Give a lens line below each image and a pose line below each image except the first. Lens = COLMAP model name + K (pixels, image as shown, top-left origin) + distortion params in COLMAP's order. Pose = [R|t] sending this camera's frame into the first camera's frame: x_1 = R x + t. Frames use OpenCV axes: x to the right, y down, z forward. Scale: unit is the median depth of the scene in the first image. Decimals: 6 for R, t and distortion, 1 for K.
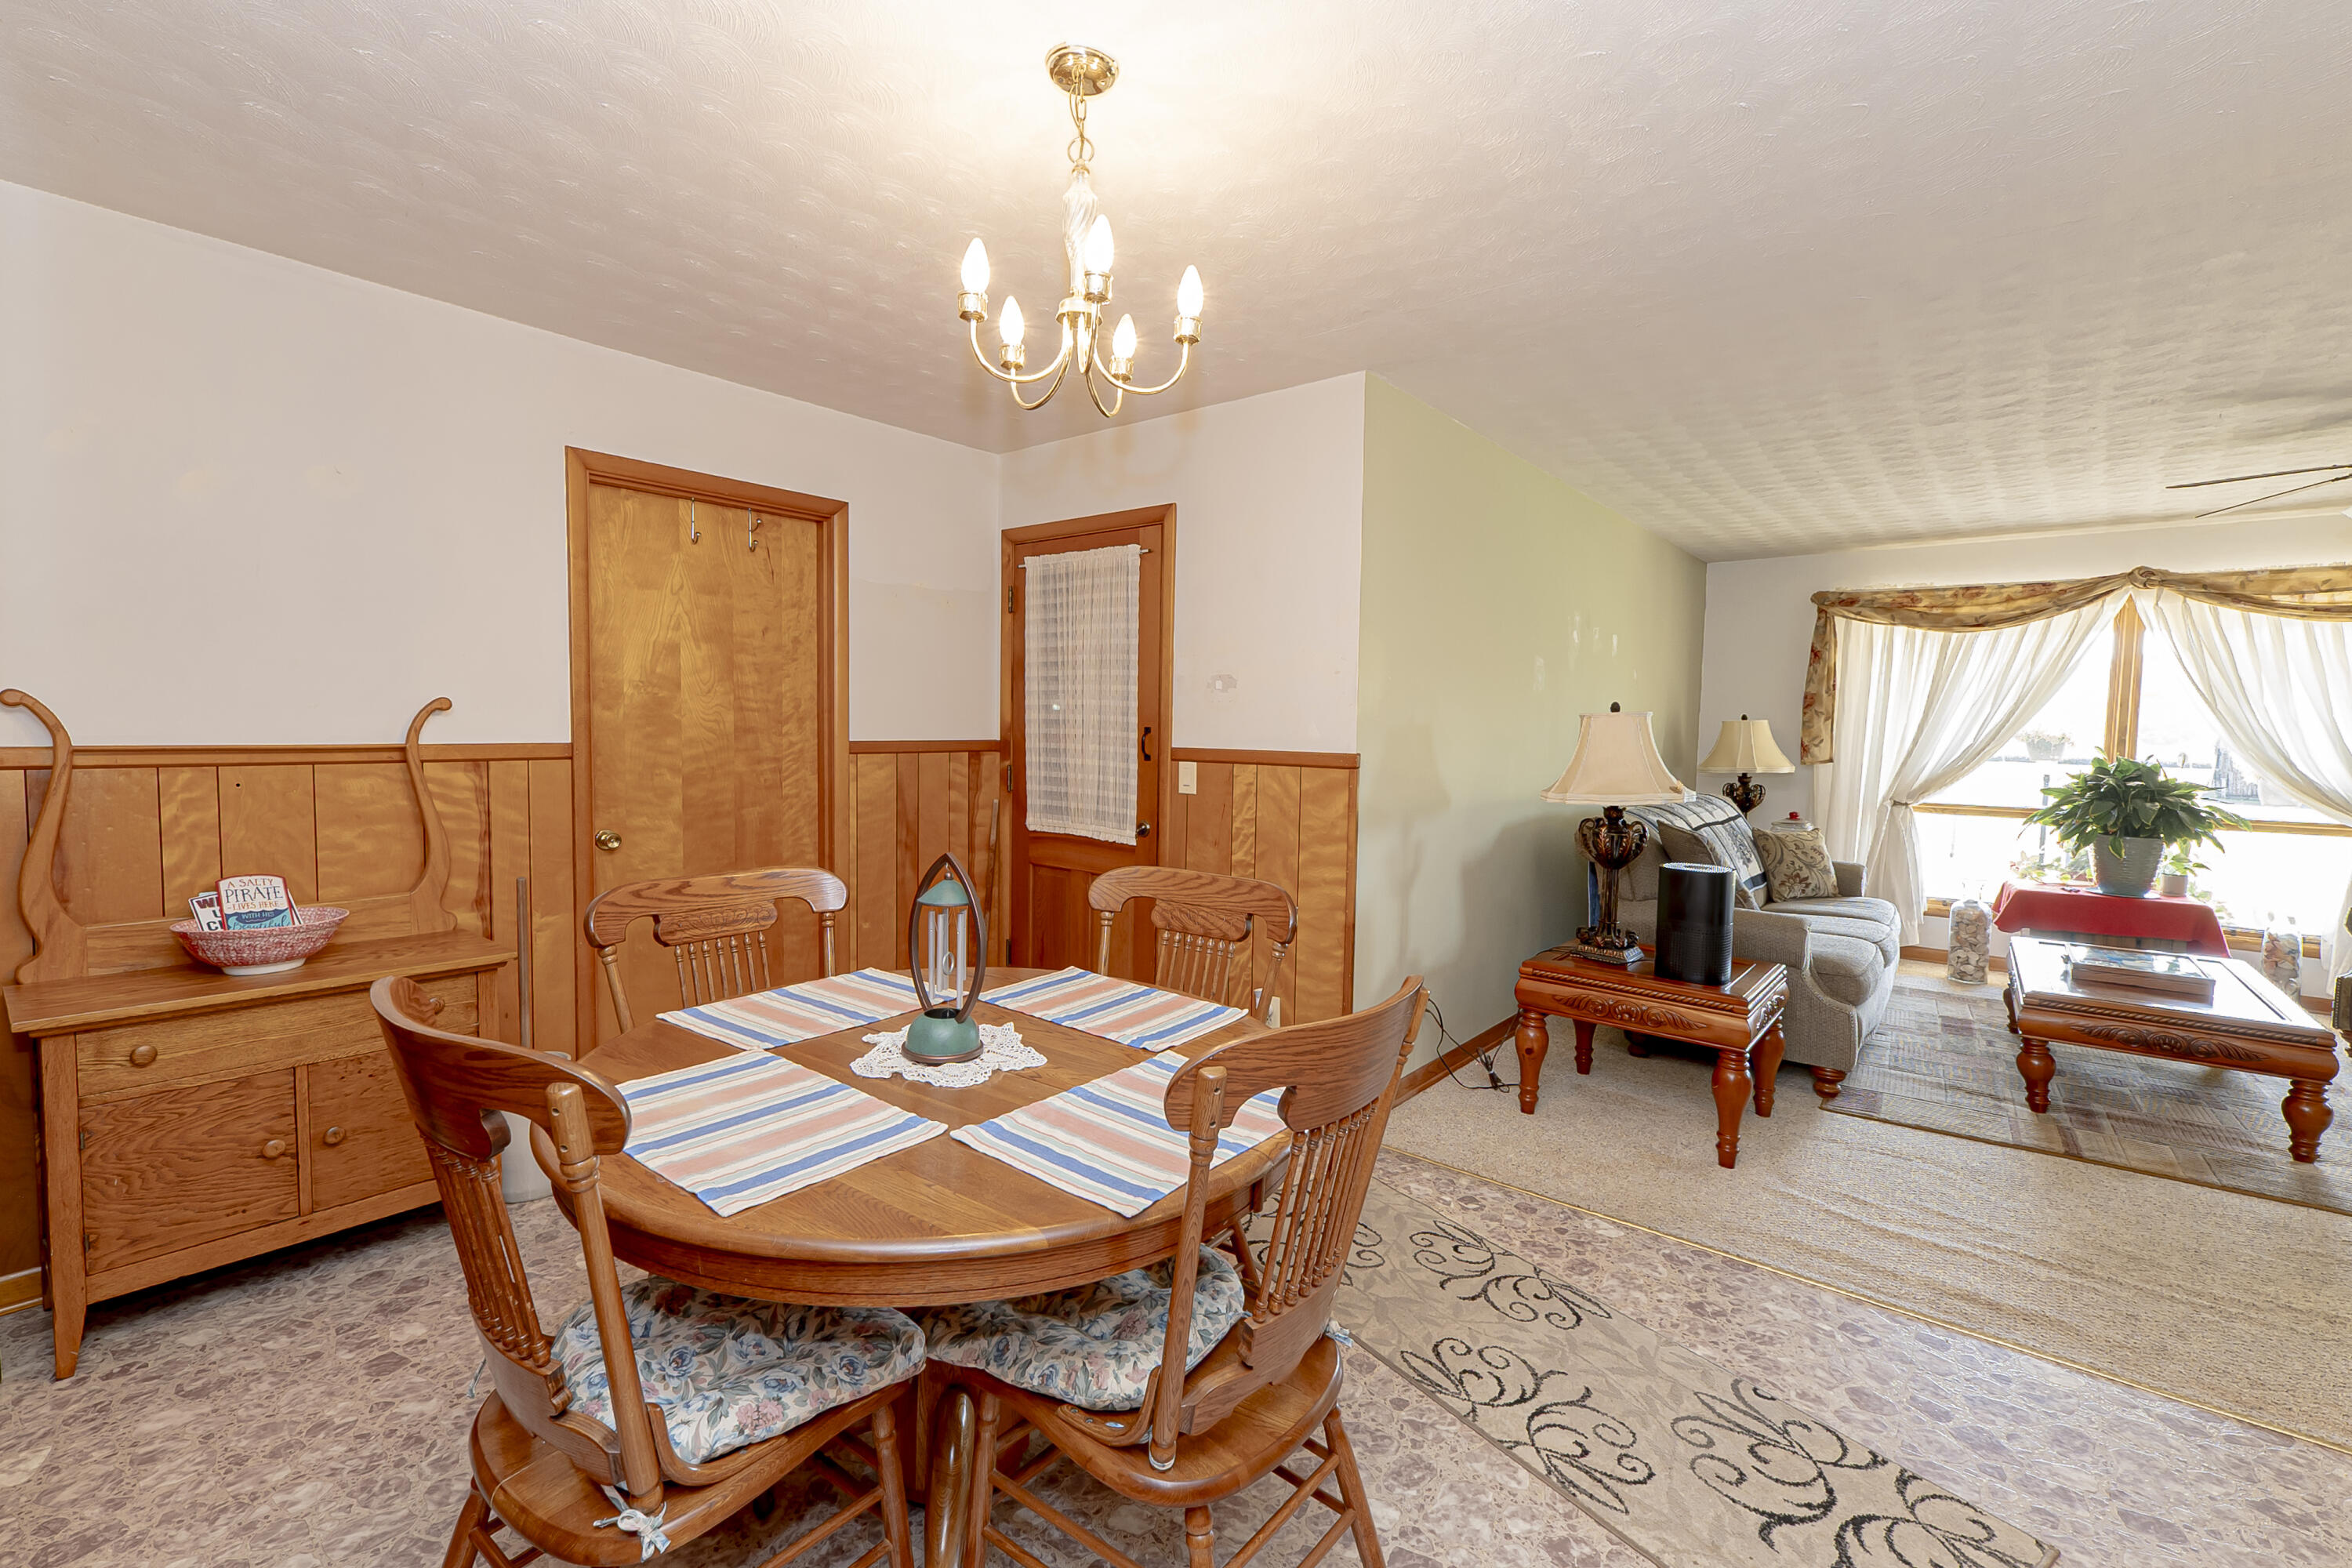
lens RADIAL K [[1015.7, 0, 1177.4], [0, 1015.7, 783.6], [0, 0, 1]] dist [0.003927, 0.001295]
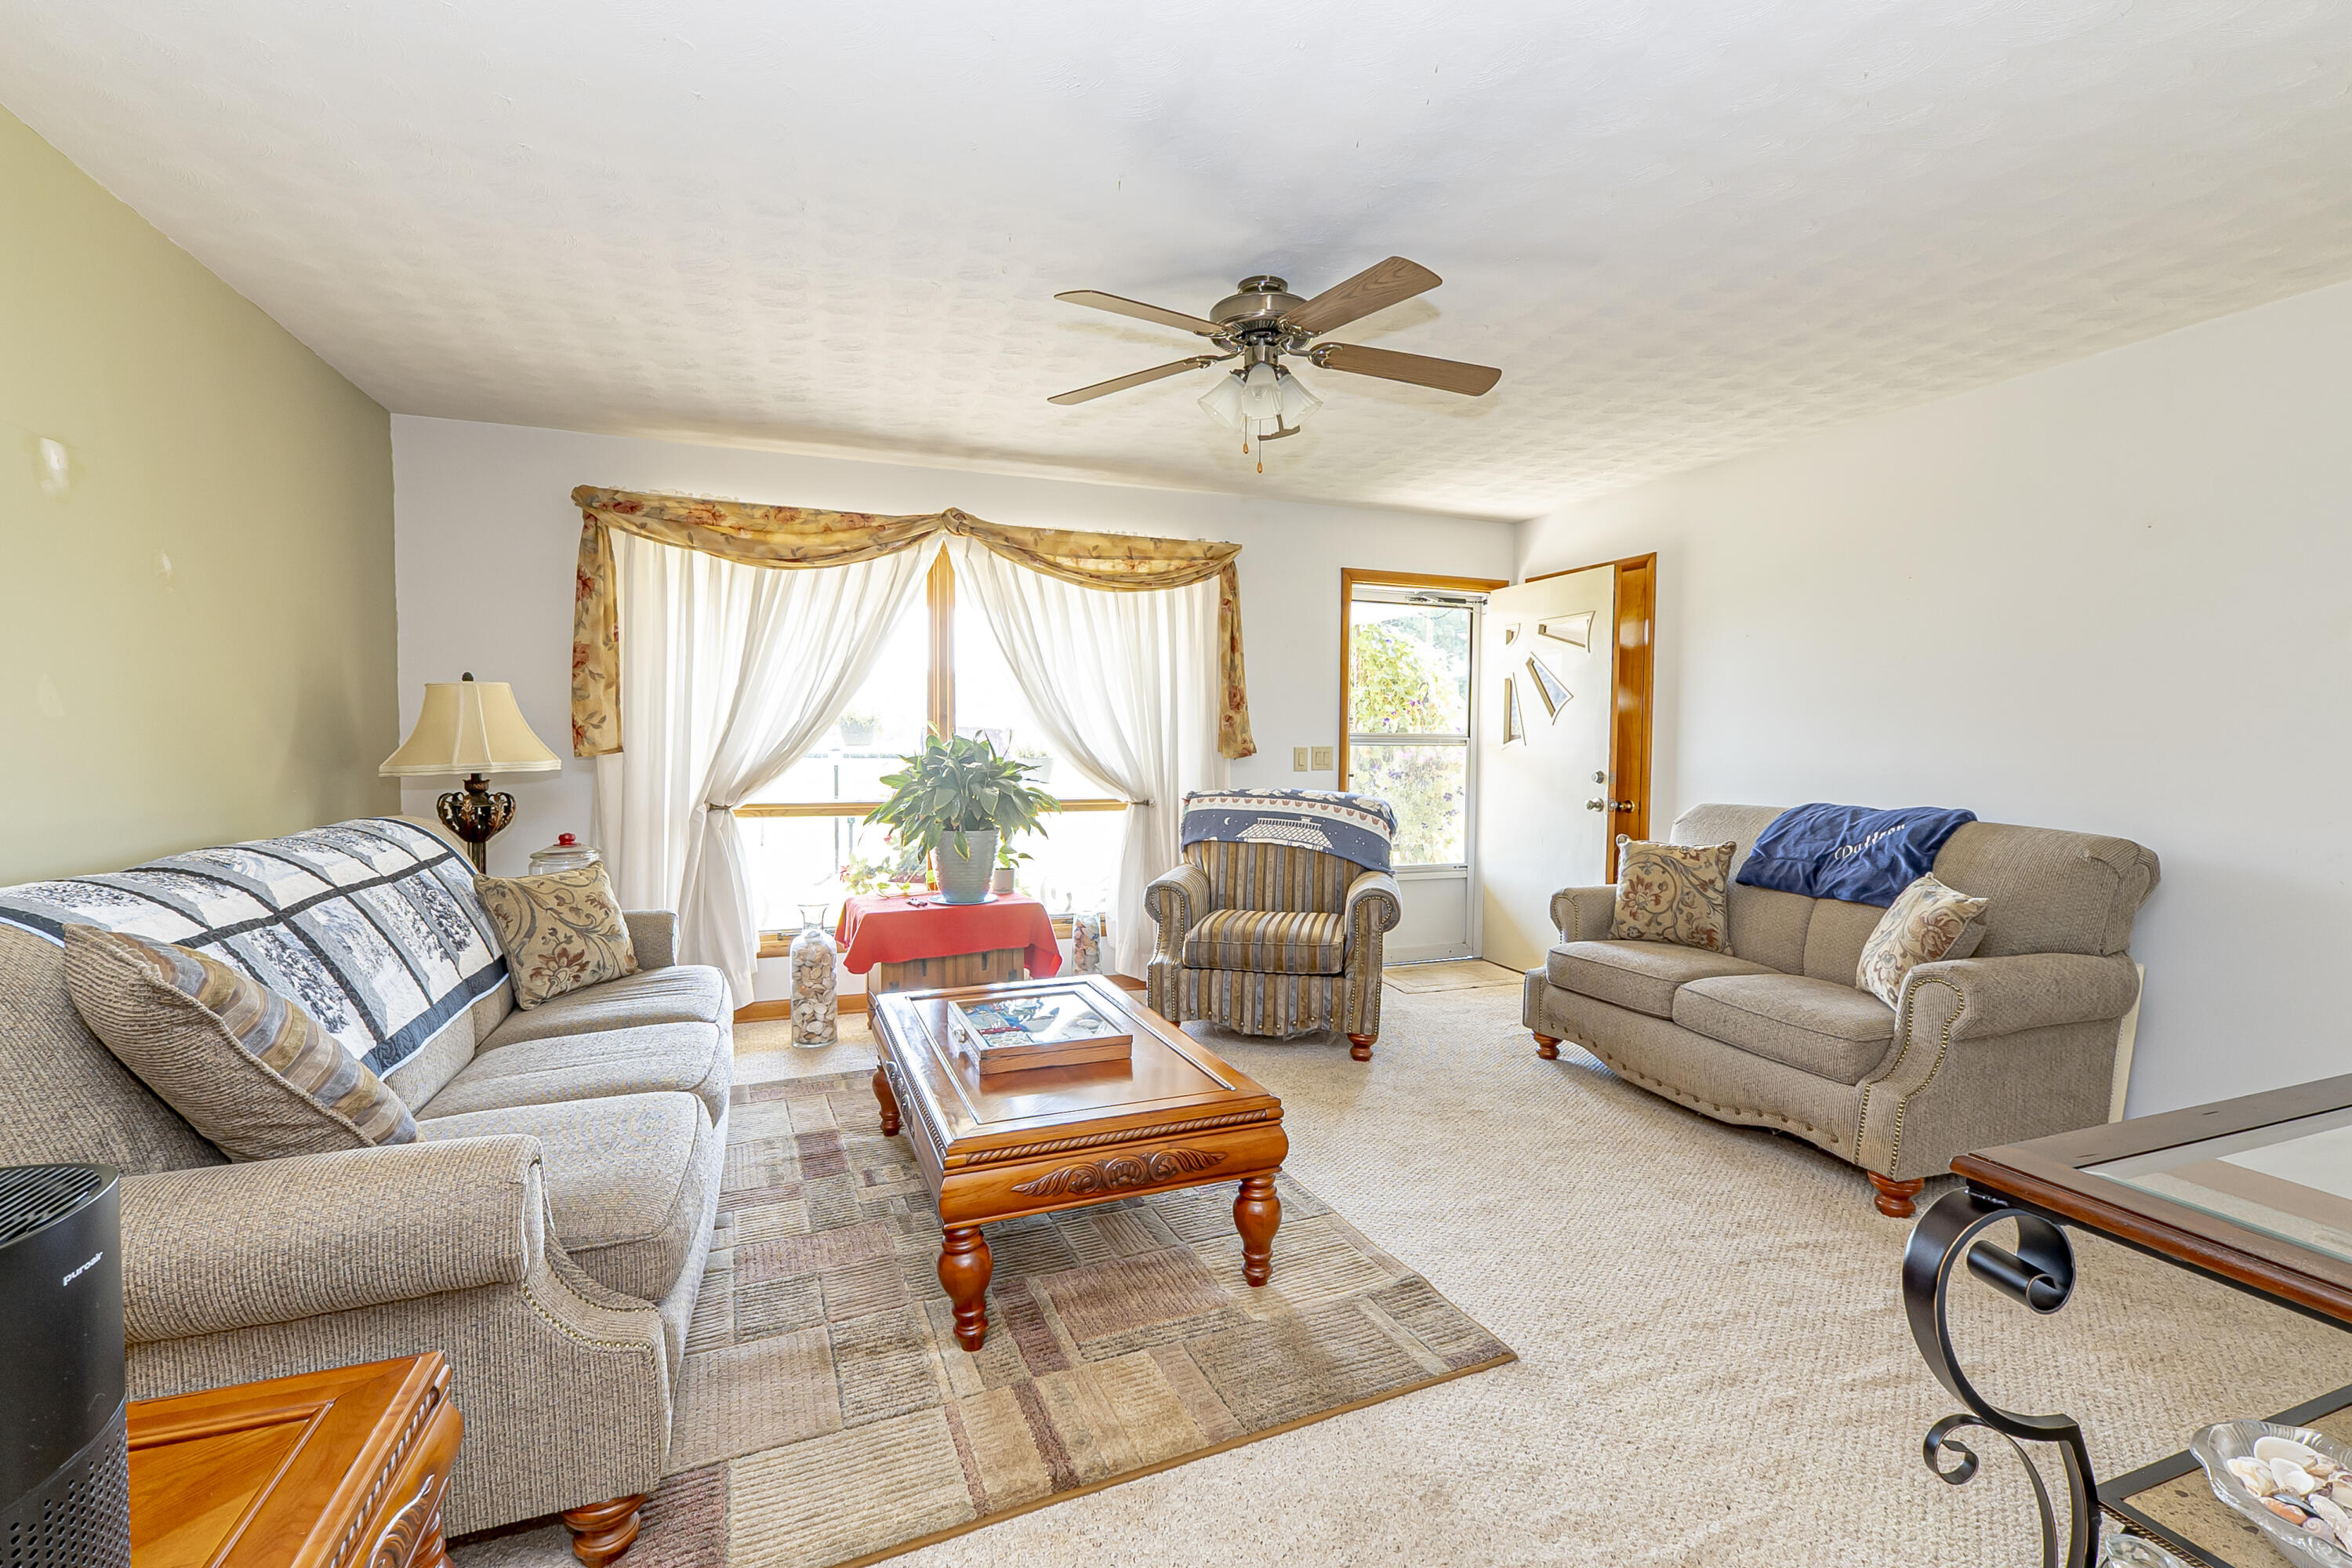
lens RADIAL K [[1017.7, 0, 1176.0], [0, 1017.7, 784.0], [0, 0, 1]] dist [0.001665, 0.000560]
pose [[0.502987, -0.052400, 0.862704, 0.310576], [0.054022, 0.998115, 0.029128, -0.000173], [-0.862604, 0.031954, 0.504870, 0.438491]]
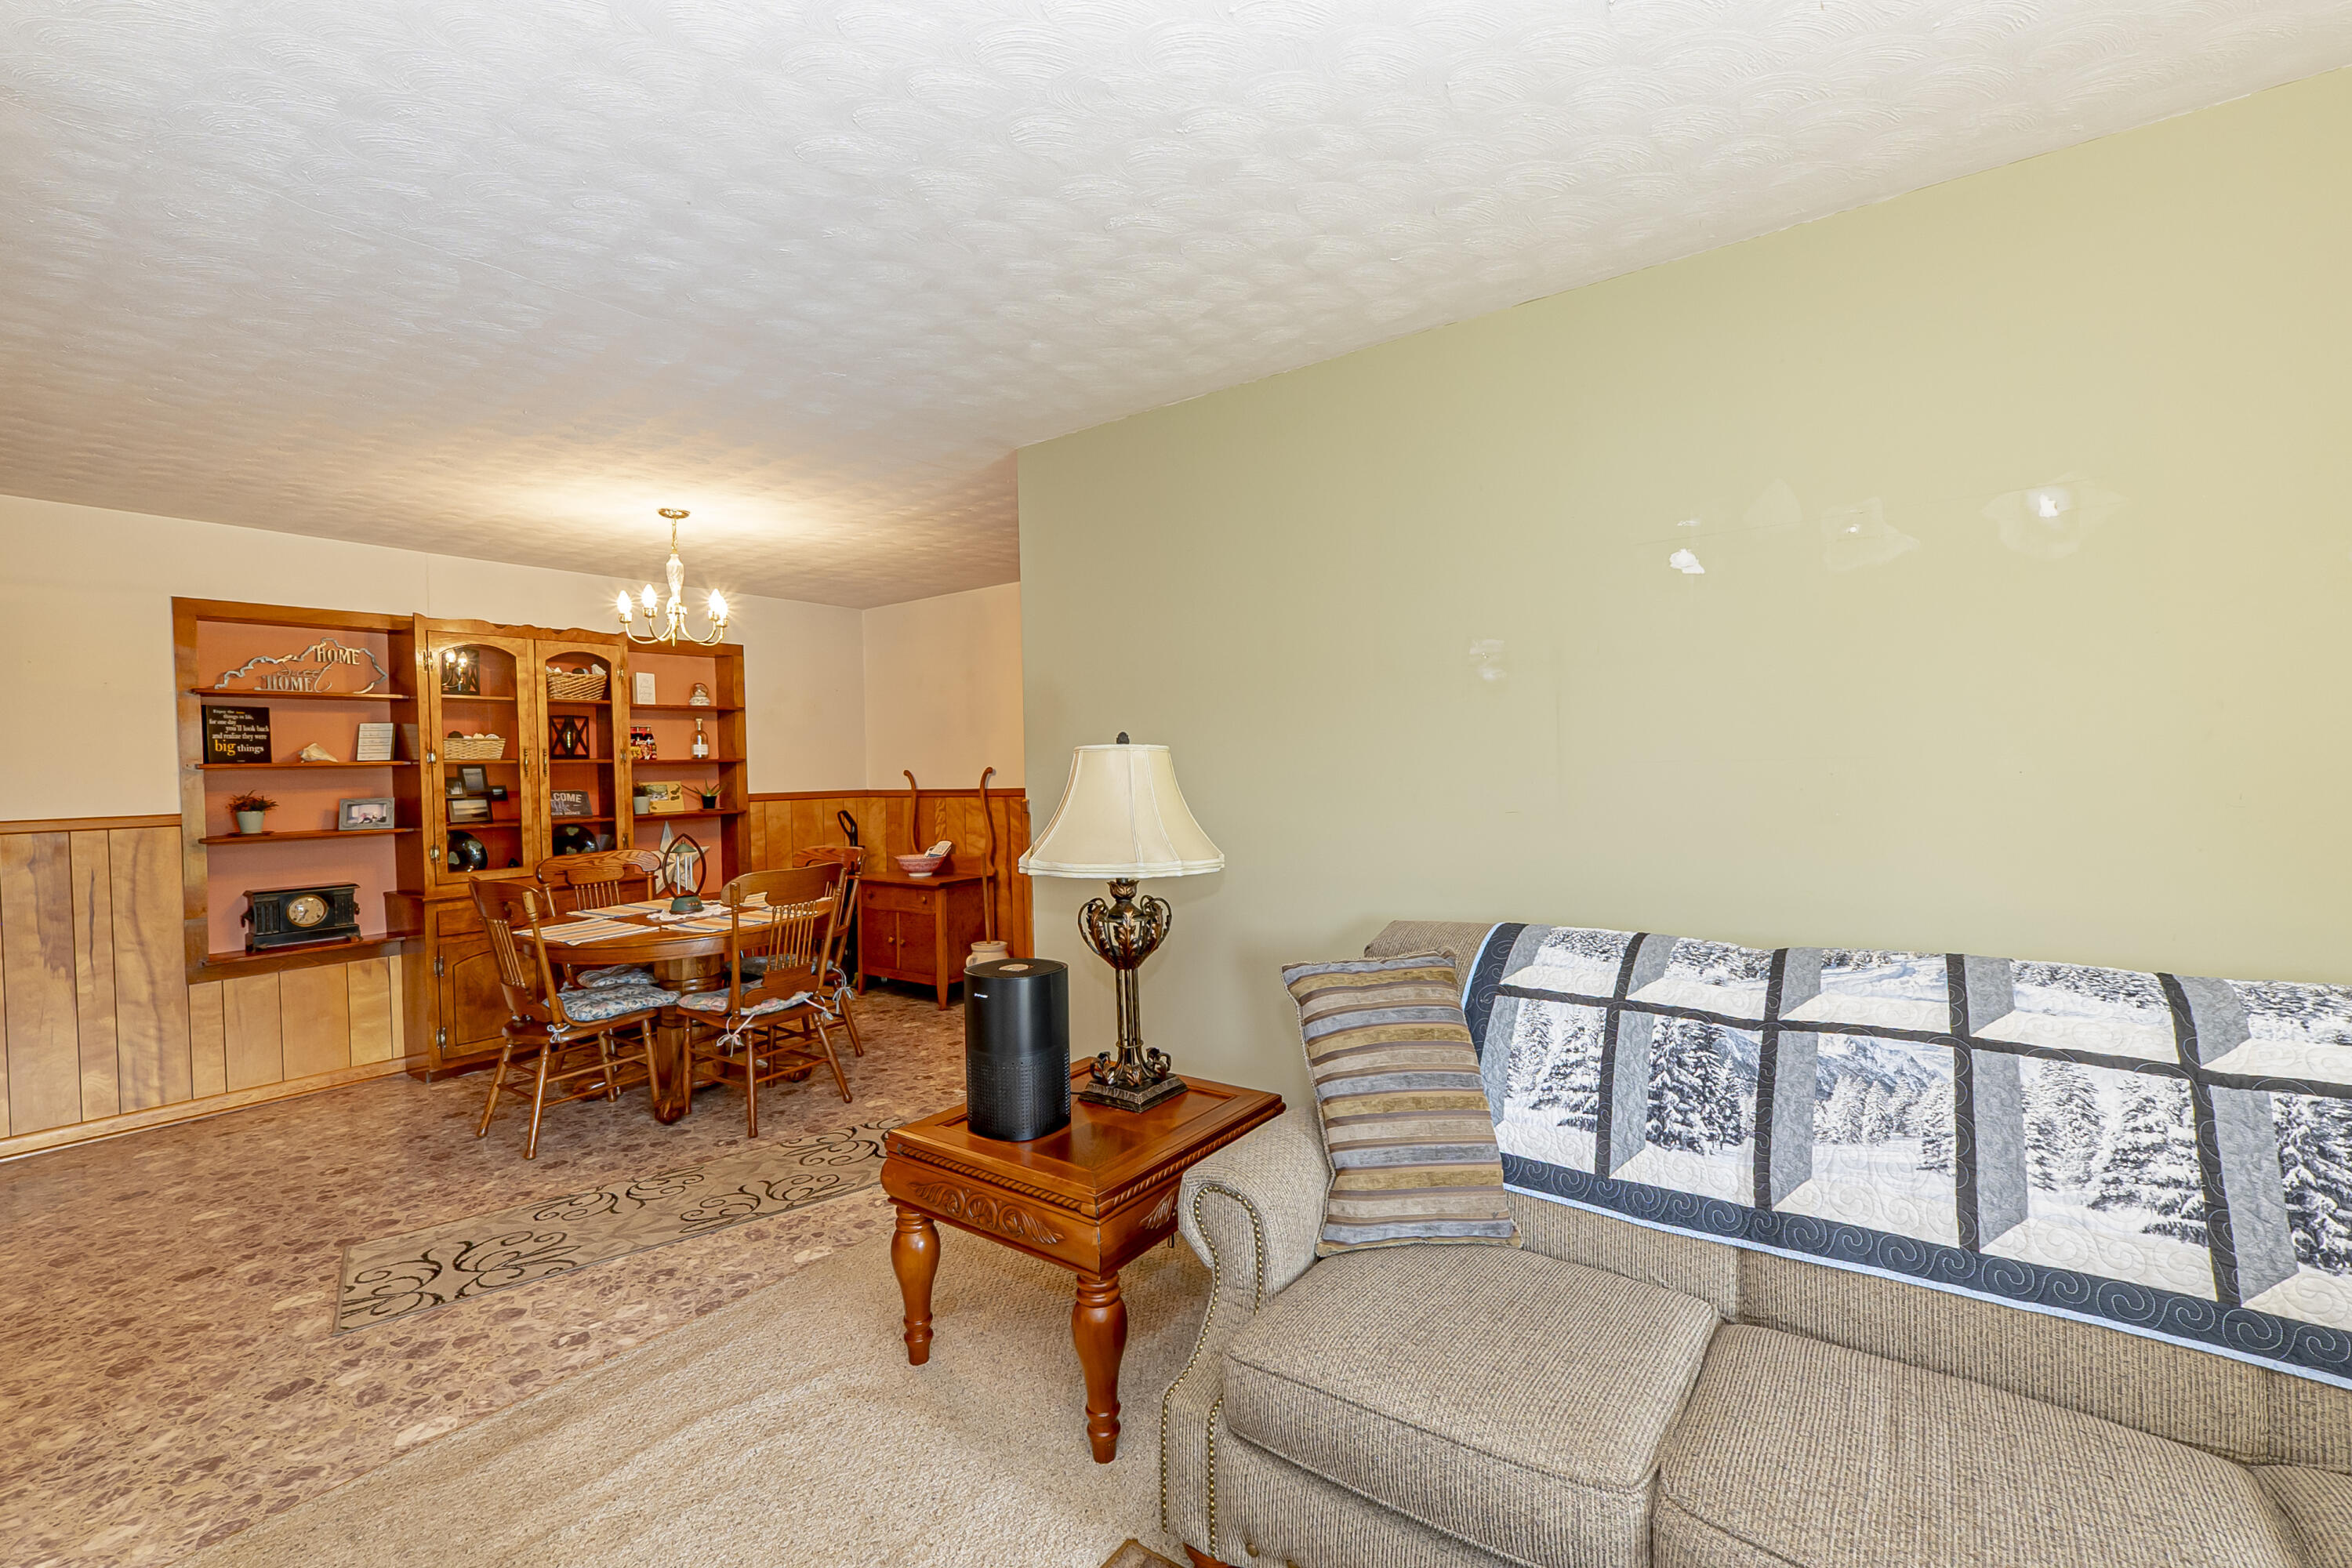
lens RADIAL K [[1015.7, 0, 1177.4], [0, 1015.7, 783.6], [0, 0, 1]] dist [0.003927, 0.001295]
pose [[0.055285, -0.002121, -0.998468, 0.808149], [-0.036619, 0.999321, -0.004151, -0.030436], [0.997799, 0.036792, 0.055169, 0.707051]]
